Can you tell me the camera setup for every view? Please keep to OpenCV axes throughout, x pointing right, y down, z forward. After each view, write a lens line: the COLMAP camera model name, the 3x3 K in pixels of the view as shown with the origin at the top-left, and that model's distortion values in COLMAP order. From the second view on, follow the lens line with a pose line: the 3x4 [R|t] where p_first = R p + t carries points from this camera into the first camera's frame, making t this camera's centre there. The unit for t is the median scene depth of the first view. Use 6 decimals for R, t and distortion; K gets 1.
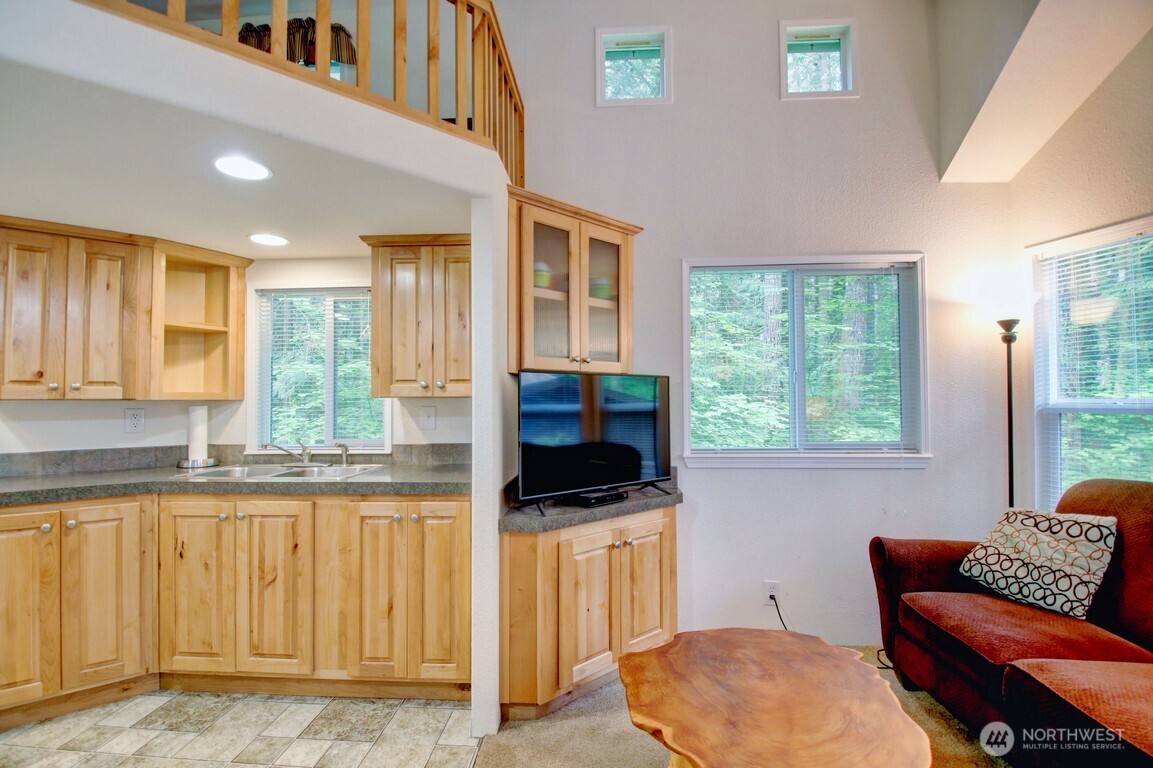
lens RADIAL K [[537.6, 0, 578.5], [0, 537.6, 386.0], [0, 0, 1]] dist [-0.009344, -0.012702]
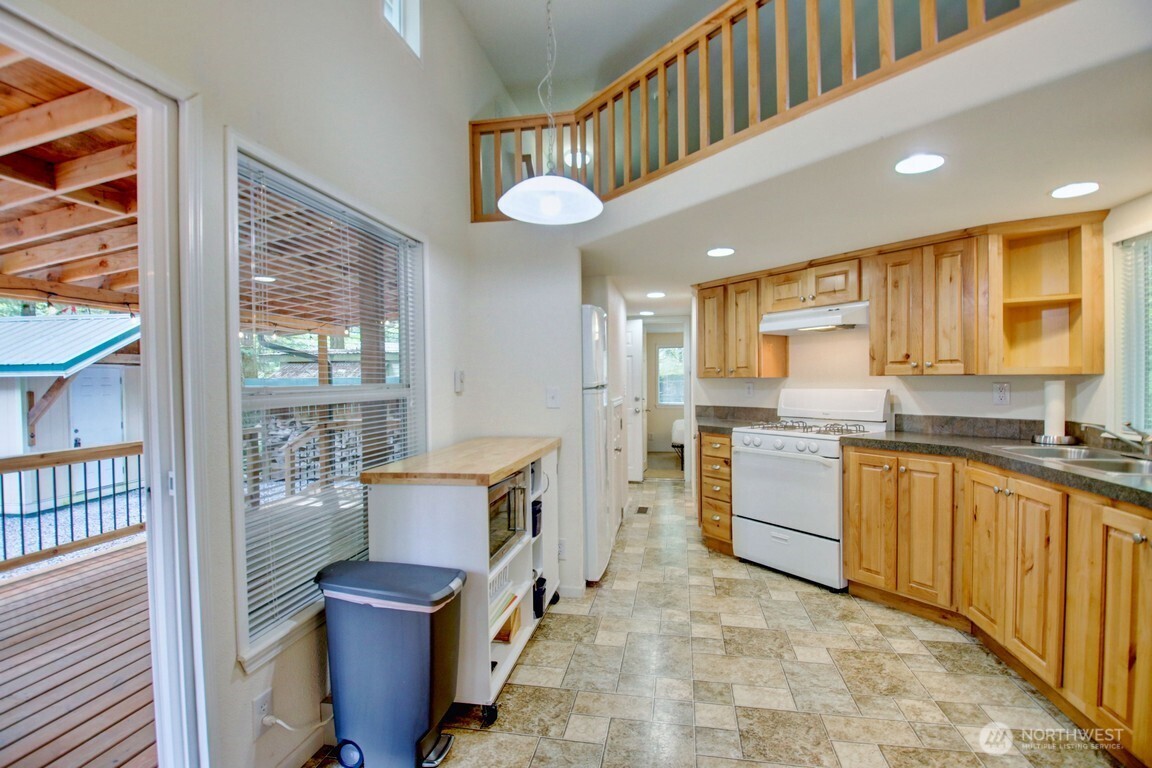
lens RADIAL K [[534.1, 0, 573.7], [0, 534.1, 386.9], [0, 0, 1]] dist [0.018696, -0.029470]
pose [[-0.139353, 0.019806, -0.990045, 0.434640], [0.032626, 0.999349, 0.015400, 0.006643], [0.989705, -0.030155, -0.139908, 0.336080]]
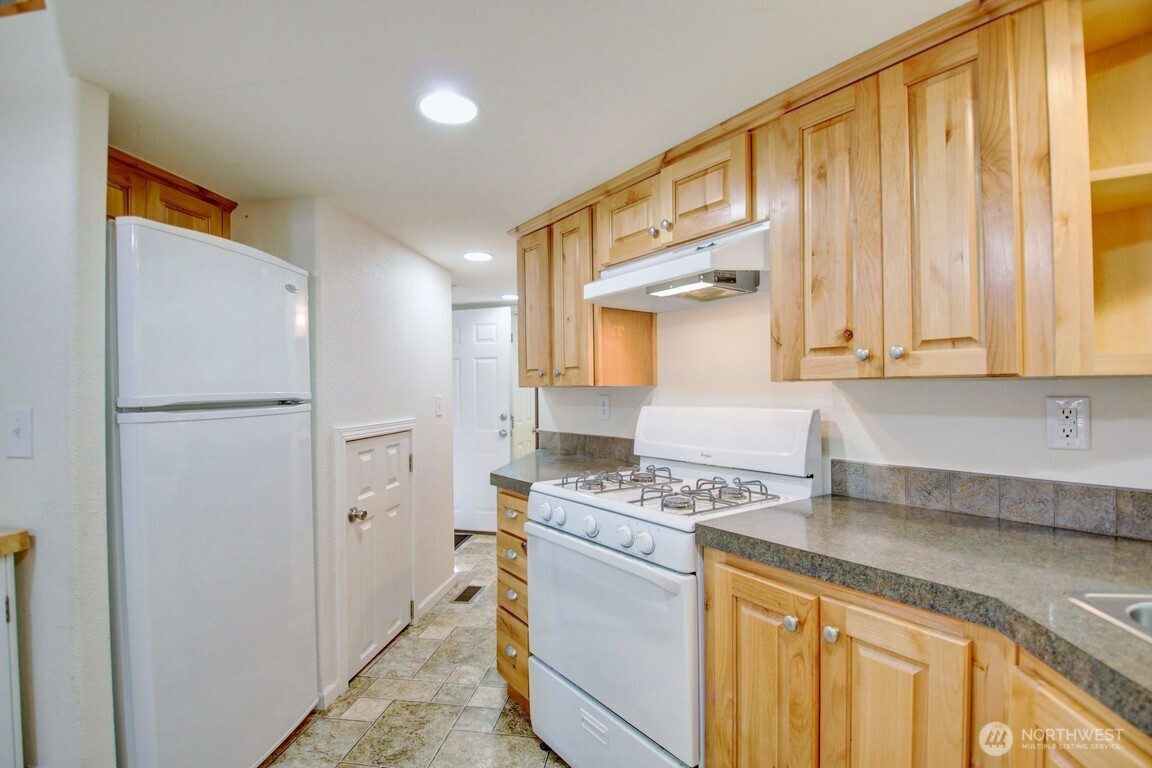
lens RADIAL K [[534.1, 0, 573.7], [0, 534.1, 386.9], [0, 0, 1]] dist [0.018696, -0.029470]
pose [[-0.099930, -0.000399, -0.994994, -0.403704], [0.033271, 0.999439, -0.003742, 0.025984], [0.994438, -0.033479, -0.099860, 0.737515]]
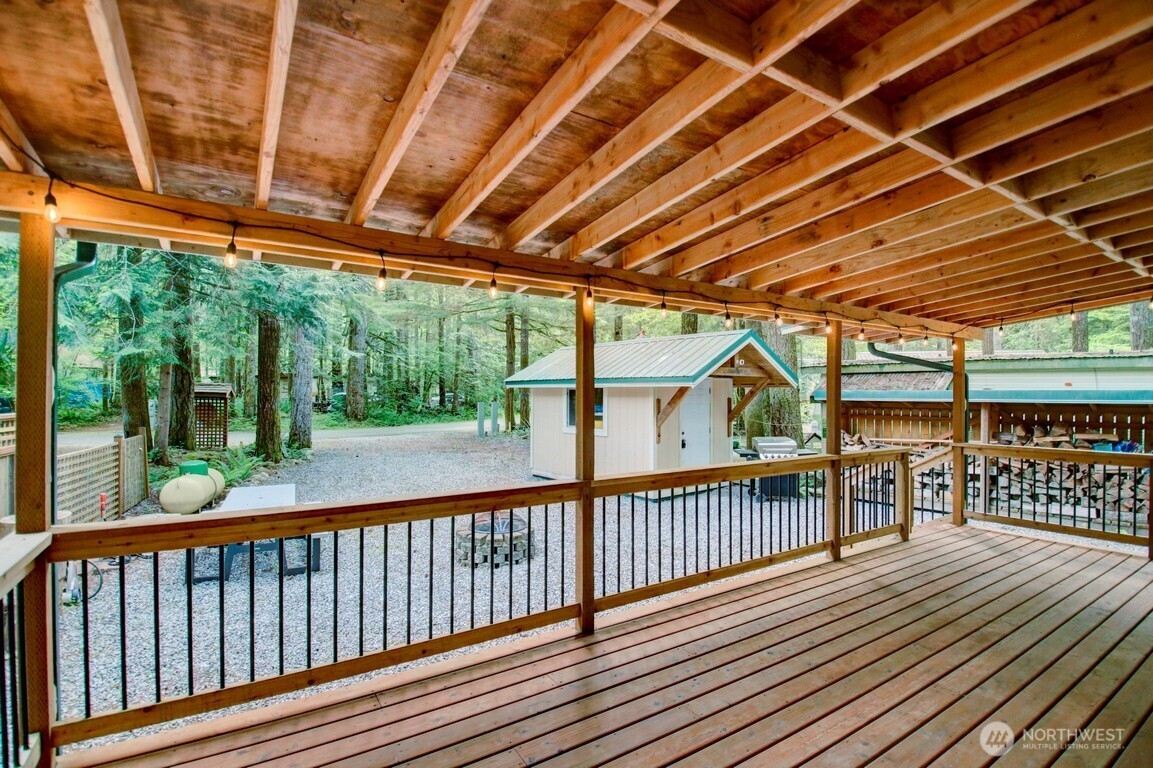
lens RADIAL K [[534.6, 0, 574.2], [0, 534.6, 386.9], [0, 0, 1]] dist [0.018696, -0.029470]
pose [[-0.810949, -0.005596, -0.585089, 0.549804], [0.011369, 0.999615, -0.025318, -0.021675], [0.585006, -0.027184, -0.810573, -0.591191]]
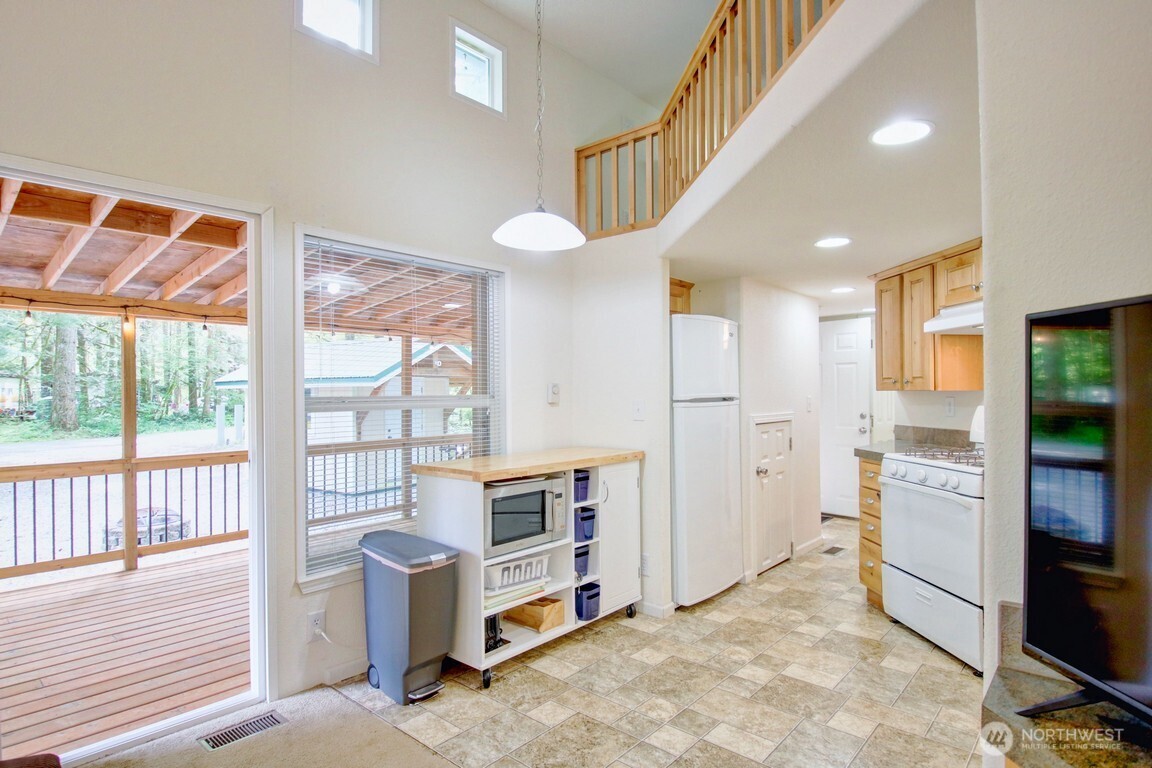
lens RADIAL K [[609.7, 0, 572.0], [0, 609.7, 386.4], [0, 0, 1]] dist [0.007113, -0.001066]
pose [[-0.624233, 0.000343, -0.781238, 0.403425], [0.024990, 0.999497, -0.019528, 0.018838], [0.780839, -0.031713, -0.623927, 0.922504]]
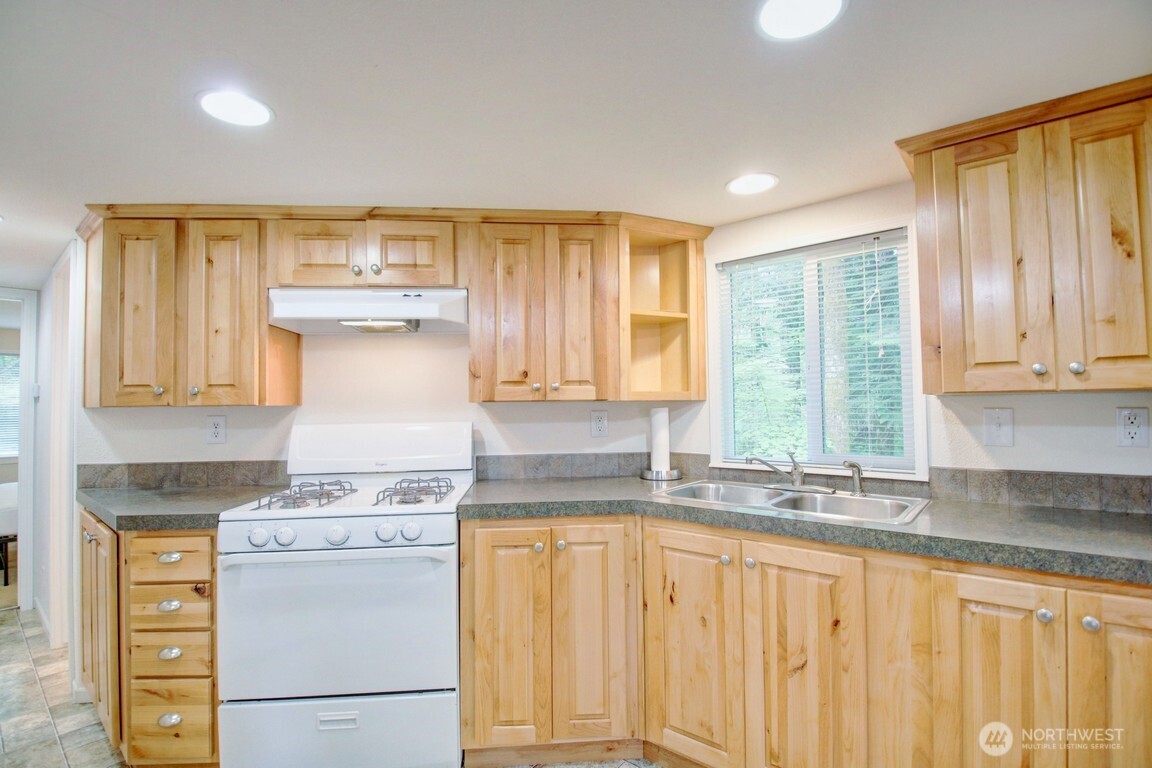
lens RADIAL K [[534.1, 0, 573.7], [0, 534.1, 386.9], [0, 0, 1]] dist [0.018696, -0.029470]
pose [[0.799259, -0.023469, -0.600528, -0.372563], [0.021940, 0.999711, -0.009868, 0.011436], [0.600586, -0.005289, 0.799543, 0.279837]]
